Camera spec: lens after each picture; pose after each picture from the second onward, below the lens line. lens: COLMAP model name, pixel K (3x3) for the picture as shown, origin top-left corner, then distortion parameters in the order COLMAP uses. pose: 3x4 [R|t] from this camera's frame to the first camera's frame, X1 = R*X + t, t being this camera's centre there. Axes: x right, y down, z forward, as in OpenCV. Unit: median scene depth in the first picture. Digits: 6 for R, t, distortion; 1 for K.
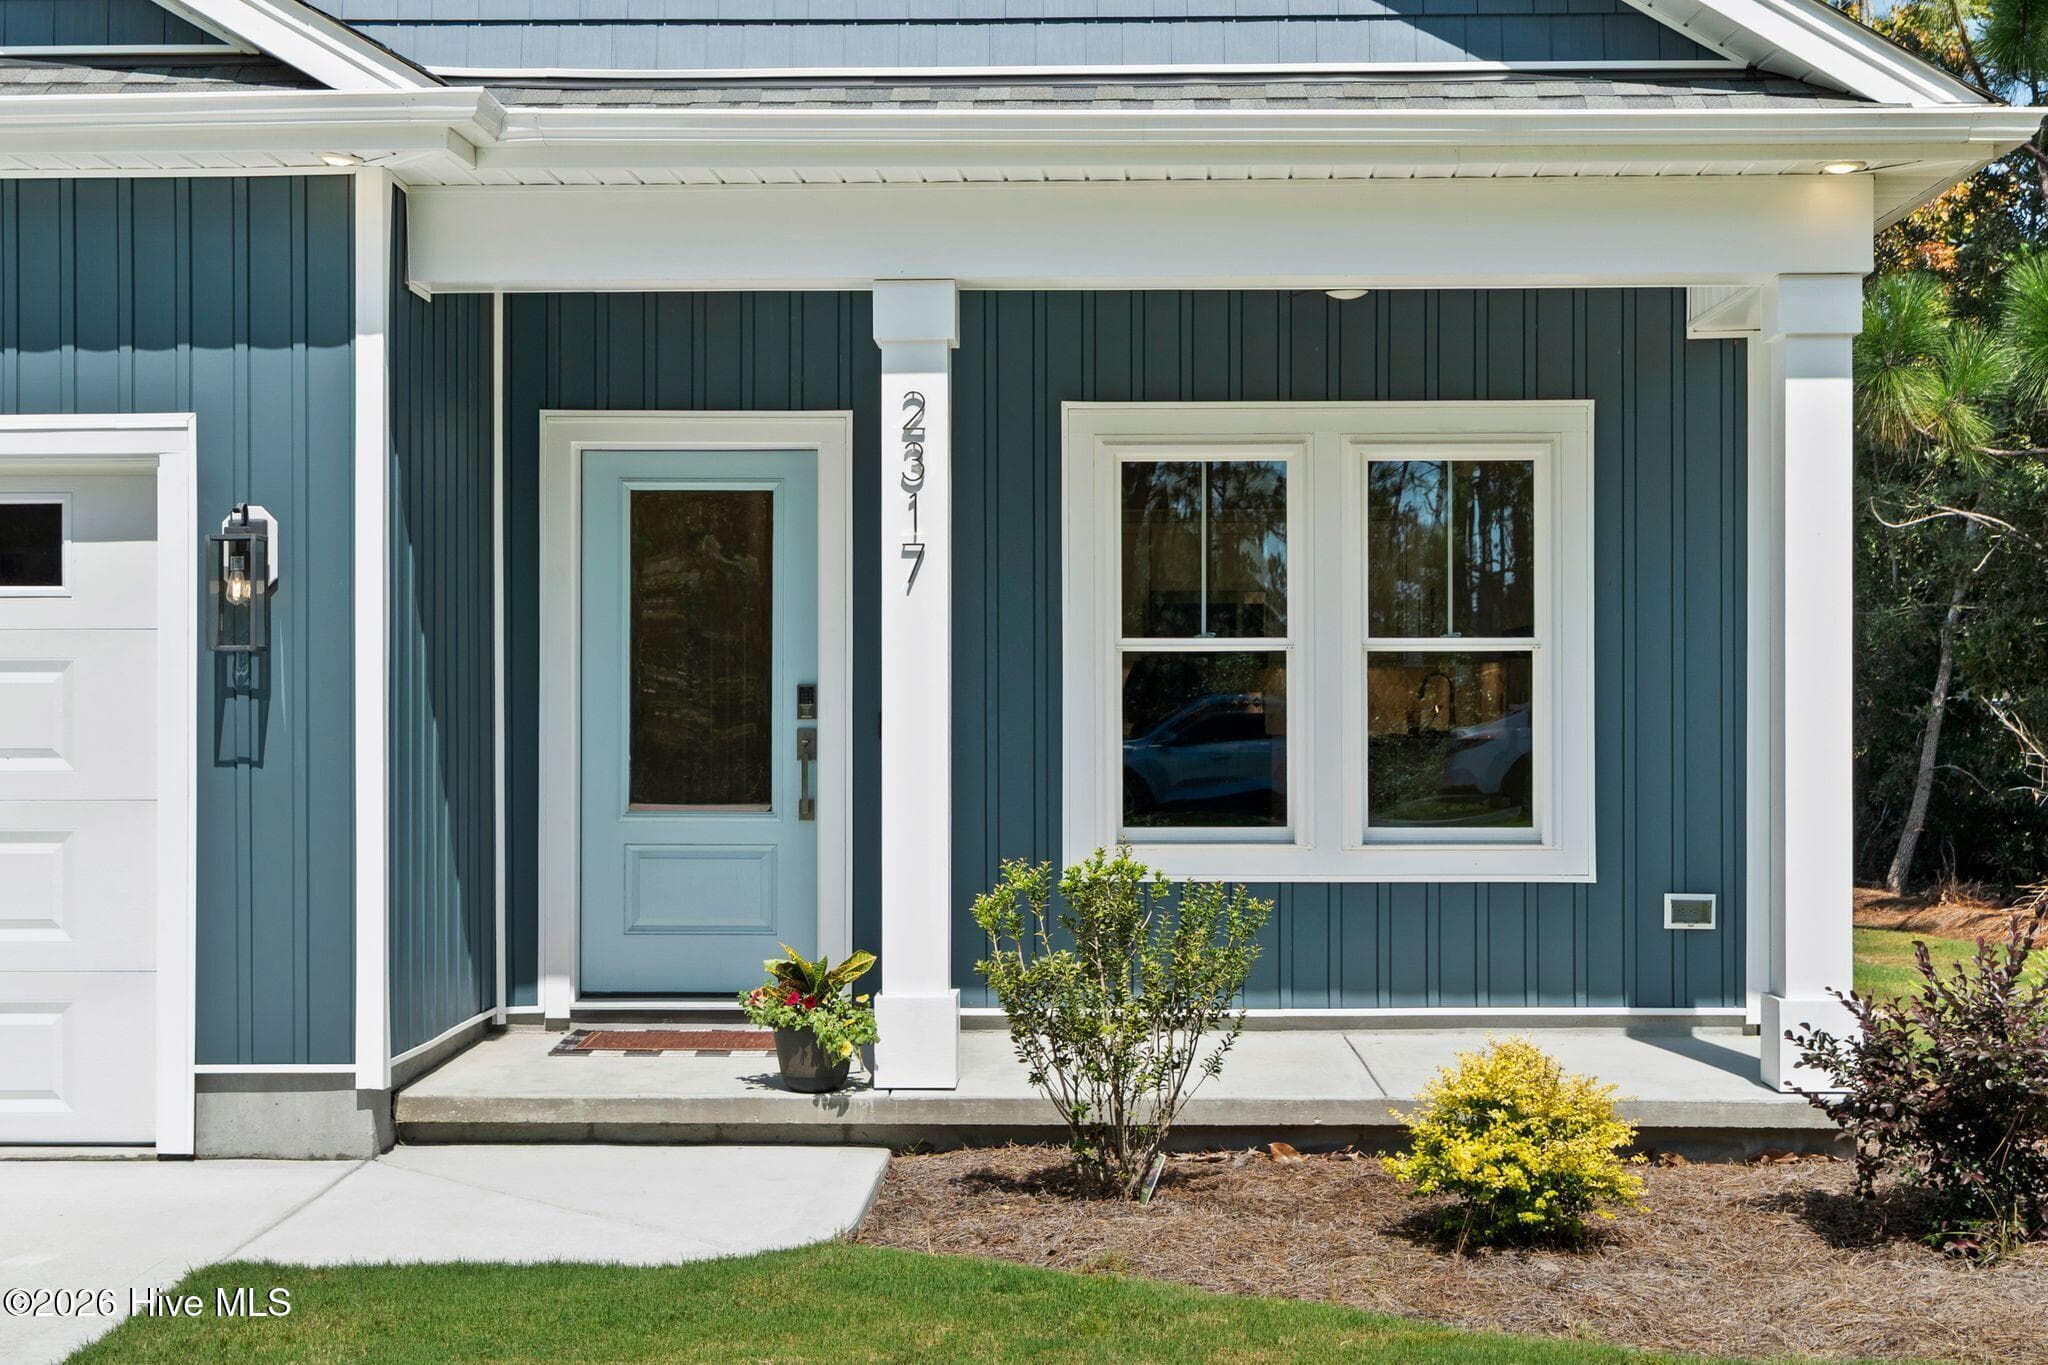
lens RADIAL K [[2785.3, 0, 1024.0], [0, 2785.3, 682.5], [0, 0, 1]] dist [-0.024638, -0.043071]
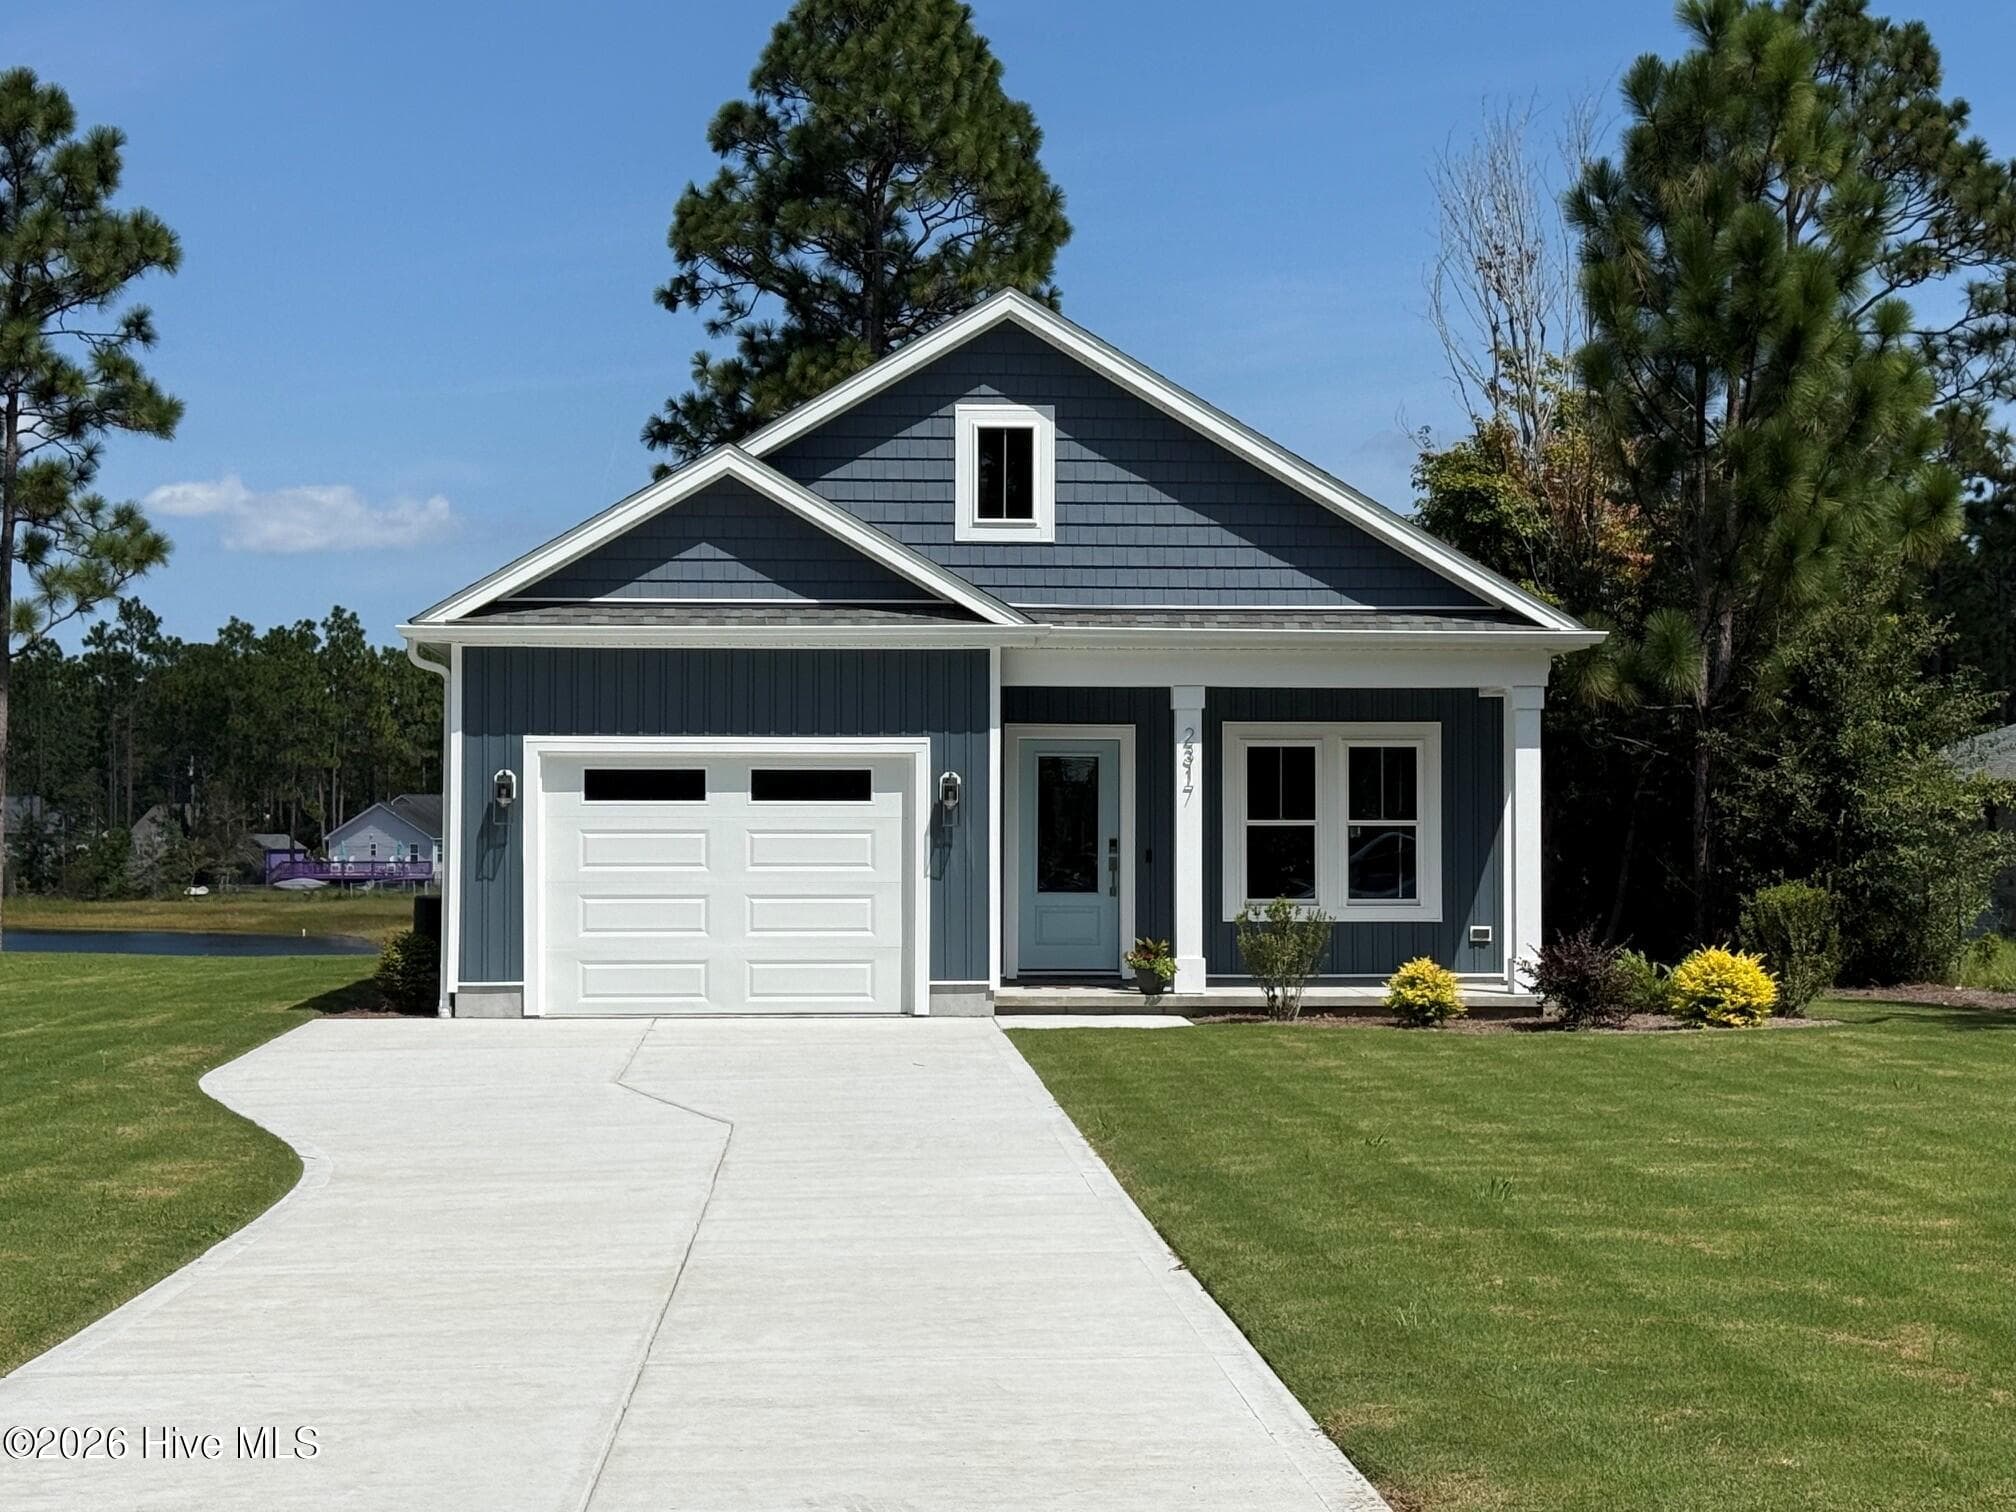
lens RADIAL K [[3545.9, 0, 1008.0], [0, 3545.9, 756.0], [0, 0, 1]] dist [0.083291, 0.090101]
pose [[0.994419, 0.004056, 0.105428, -0.537159], [-0.002083, 0.999821, -0.018823, -0.014212], [-0.105485, 0.018498, 0.994249, -2.202795]]
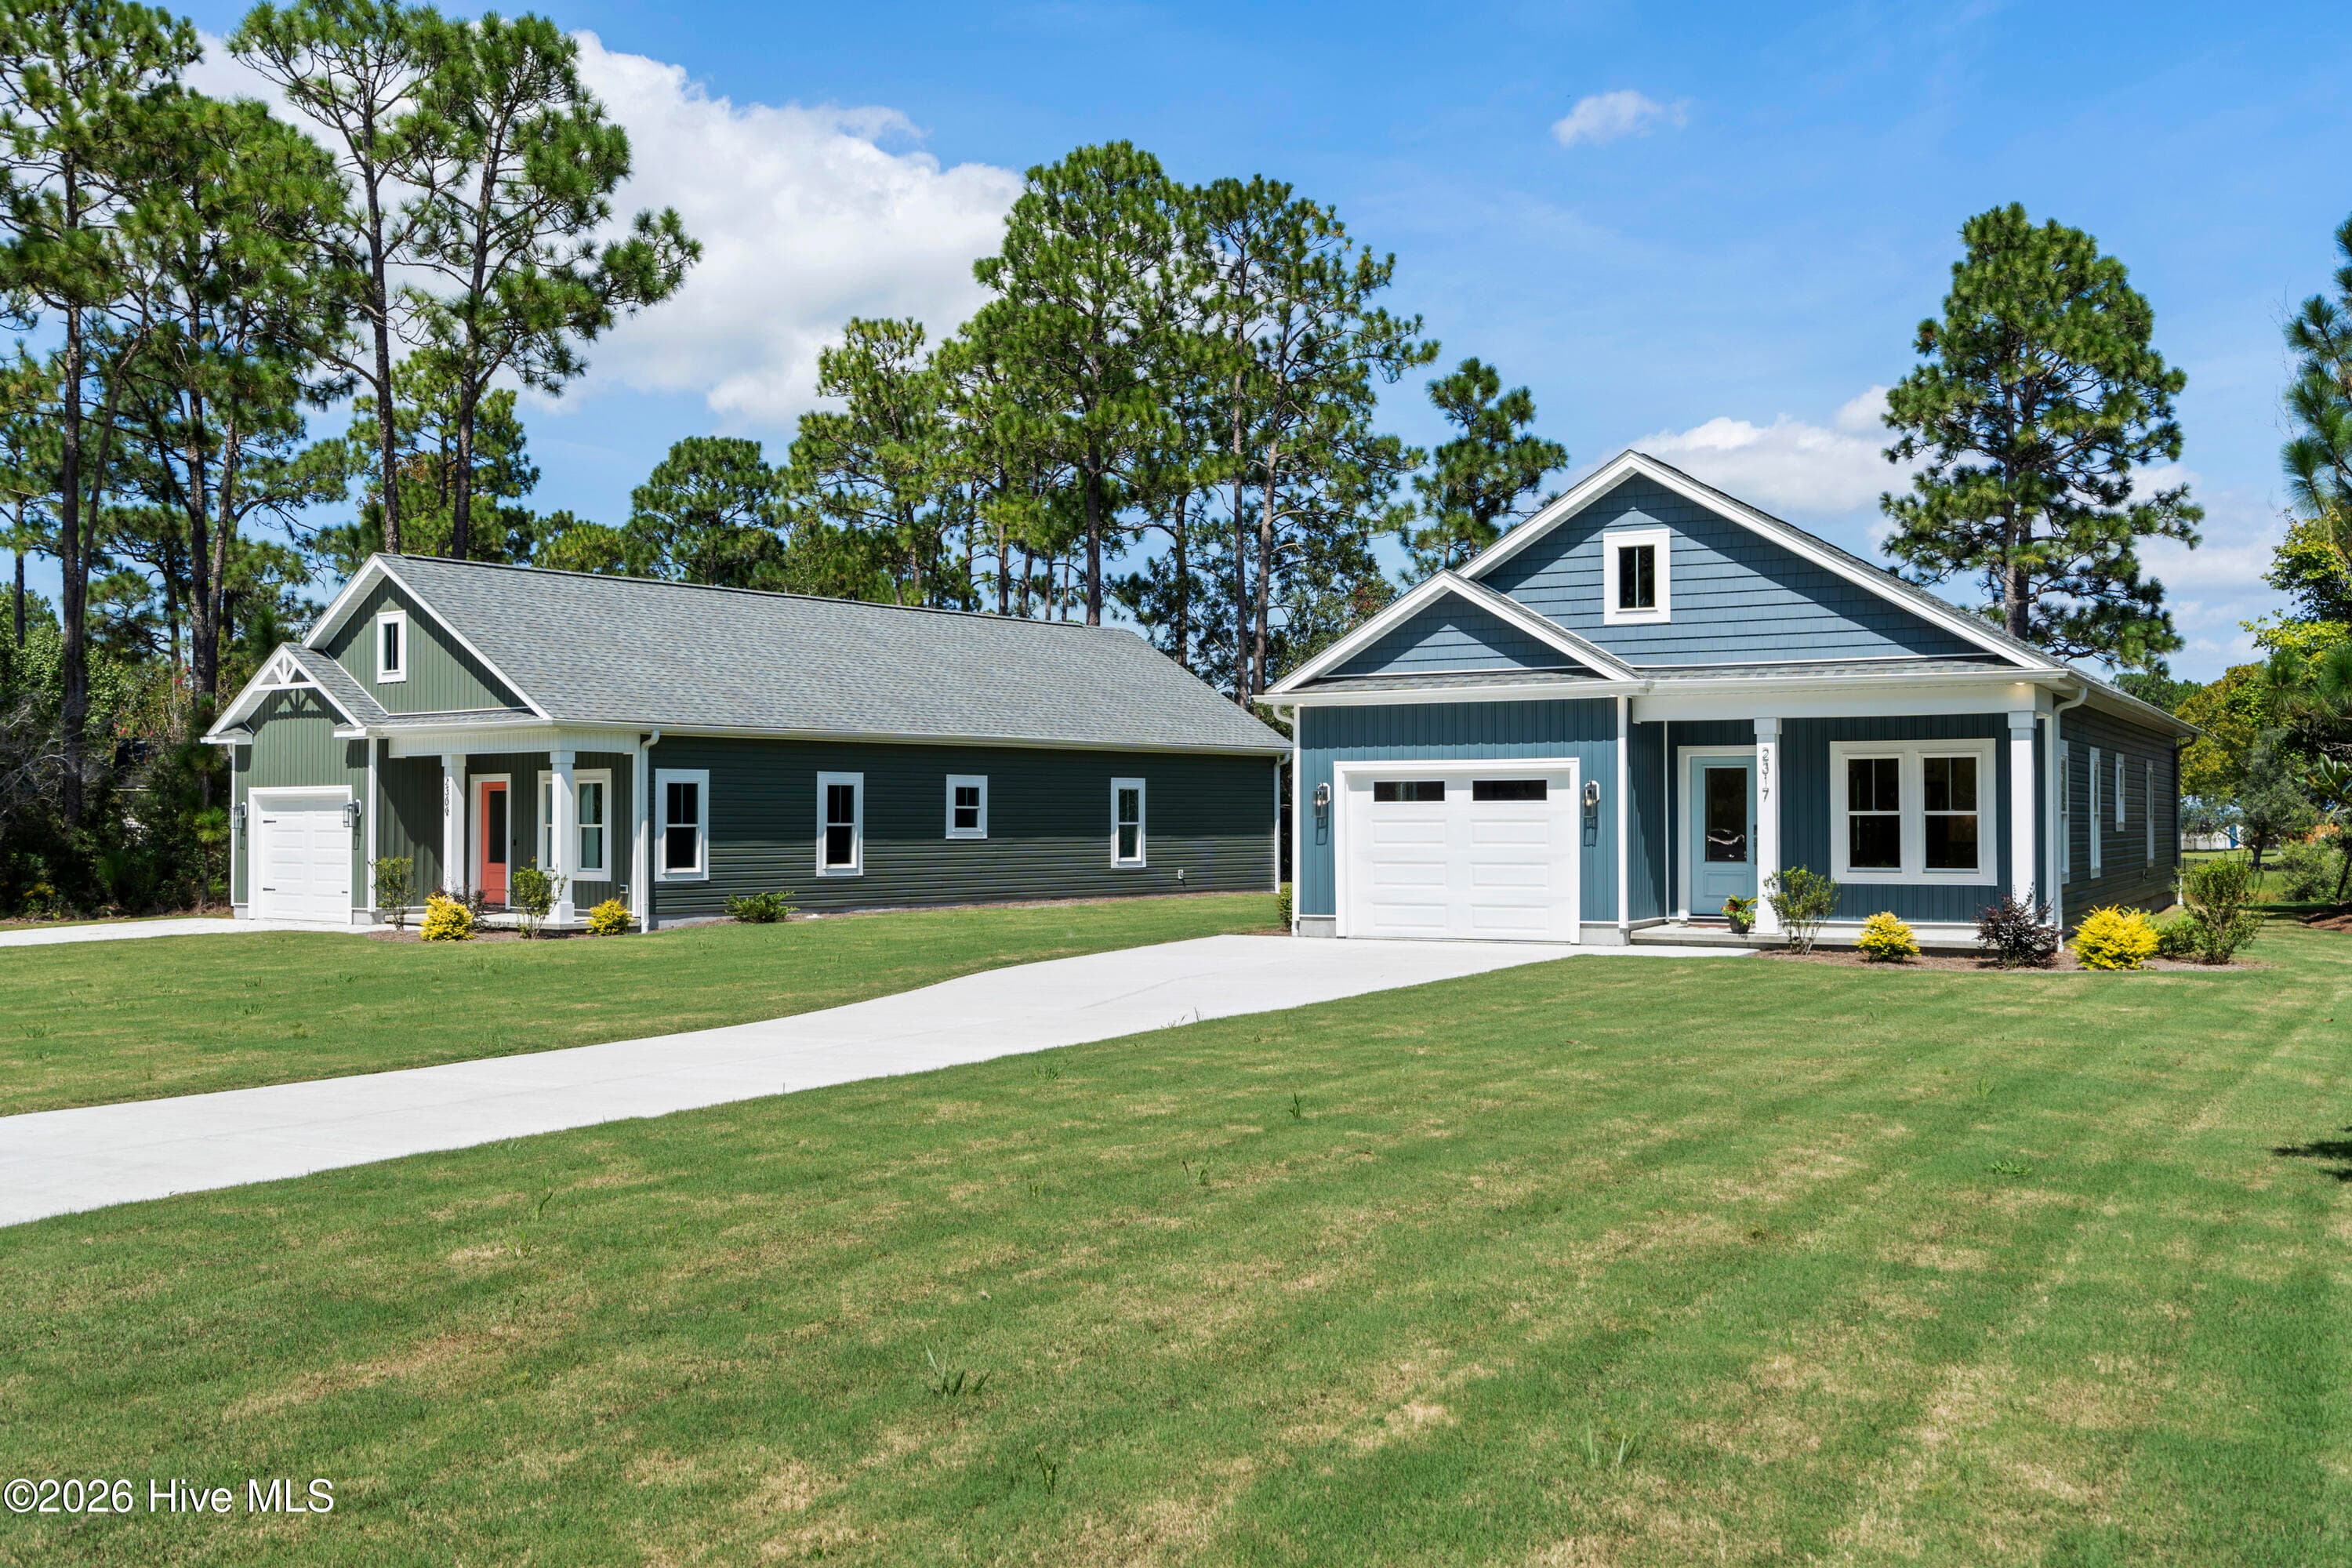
lens RADIAL K [[2233.1, 0, 1176.0], [0, 2233.1, 784.0], [0, 0, 1]] dist [-0.002789, -0.000852]
pose [[0.881389, -0.008483, -0.472316, 0.647058], [0.003844, 0.999934, -0.010785, -0.025021], [0.472376, 0.007690, 0.881363, -1.924459]]
